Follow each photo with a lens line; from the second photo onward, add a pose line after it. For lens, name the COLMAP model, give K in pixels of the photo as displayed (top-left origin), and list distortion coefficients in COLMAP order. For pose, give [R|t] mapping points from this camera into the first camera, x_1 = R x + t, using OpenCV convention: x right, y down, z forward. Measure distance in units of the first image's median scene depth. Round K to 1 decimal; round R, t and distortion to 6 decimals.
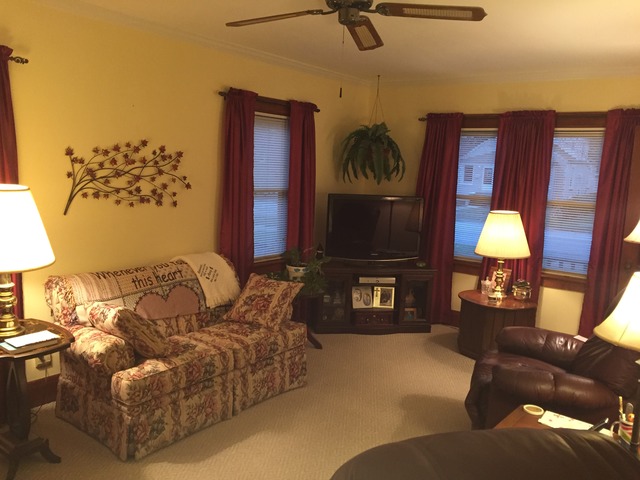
lens RADIAL K [[547.8, 0, 320.0], [0, 547.8, 240.0], [0, 0, 1]] dist [0.068437, -0.093086]
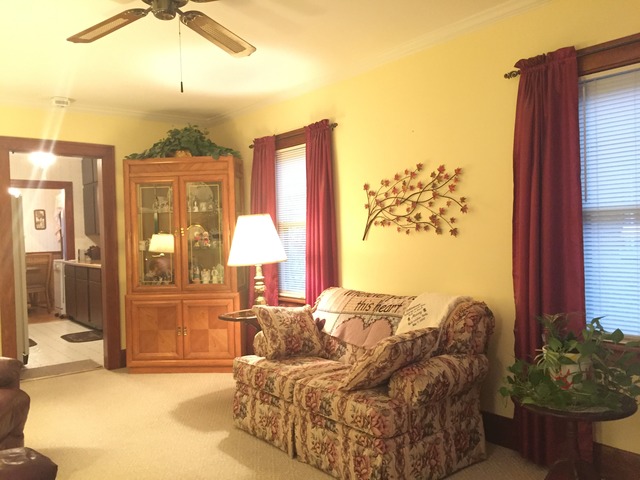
lens RADIAL K [[547.8, 0, 320.0], [0, 547.8, 240.0], [0, 0, 1]] dist [0.068437, -0.093086]
pose [[-0.253678, -0.027679, -0.966893, 0.629671], [-0.118268, 0.992978, 0.002604, -0.034350], [0.960031, 0.115013, -0.255170, 1.094905]]
